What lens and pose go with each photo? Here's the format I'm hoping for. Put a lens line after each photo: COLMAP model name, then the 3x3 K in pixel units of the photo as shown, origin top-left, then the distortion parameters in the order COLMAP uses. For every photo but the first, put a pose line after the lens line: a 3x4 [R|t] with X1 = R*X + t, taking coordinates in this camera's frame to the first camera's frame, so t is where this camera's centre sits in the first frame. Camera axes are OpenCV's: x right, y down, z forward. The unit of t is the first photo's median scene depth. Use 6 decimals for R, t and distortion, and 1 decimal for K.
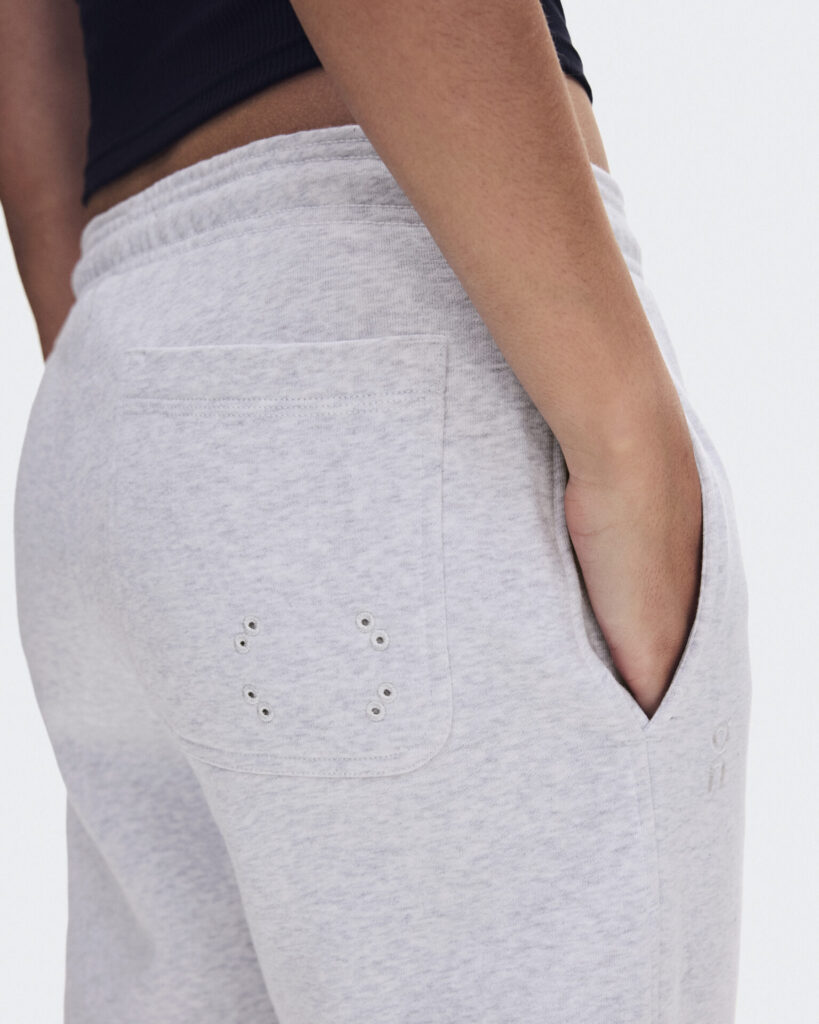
lens RADIAL K [[1813.0, 0, 409.5], [0, 1813.0, 512.0], [0, 0, 1]] dist [-0.619708, 2.611551]
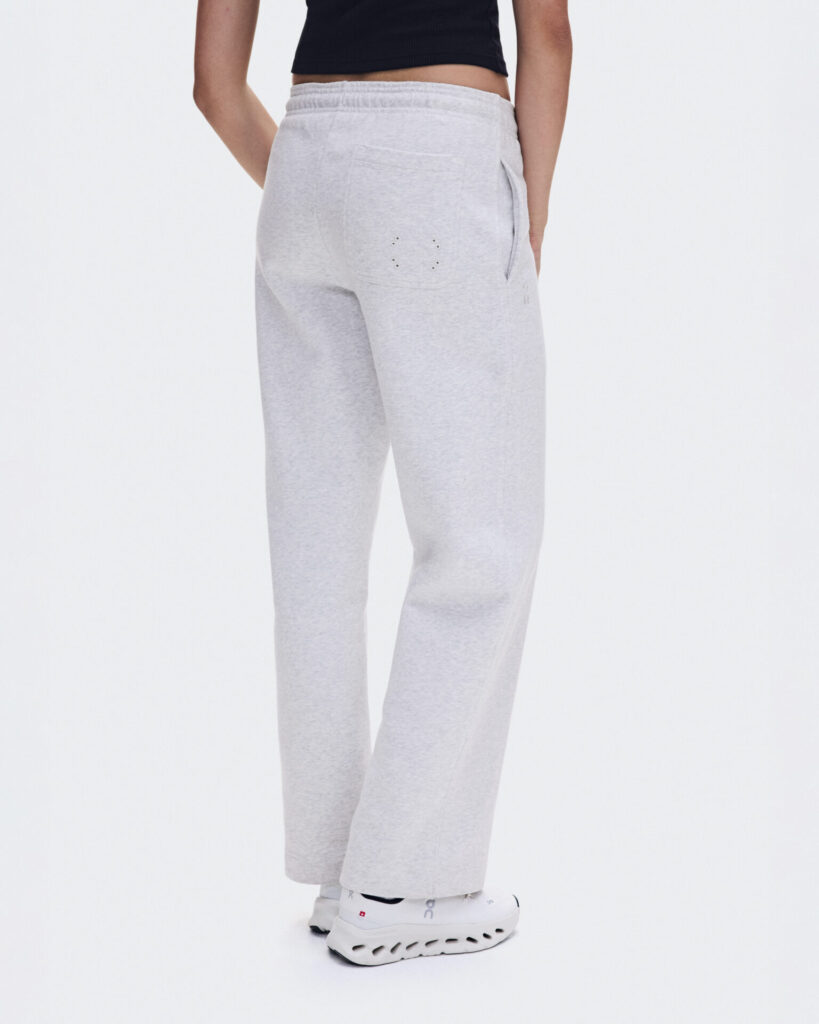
lens RADIAL K [[1952.0, 0, 409.5], [0, 1952.0, 512.0], [0, 0, 1]] dist [0.018279, -0.128945]
pose [[0.971701, 0.071461, 0.225147, -0.811134], [-0.109640, 0.980694, 0.161921, -0.025295], [-0.209230, -0.182024, 0.960776, -2.440692]]
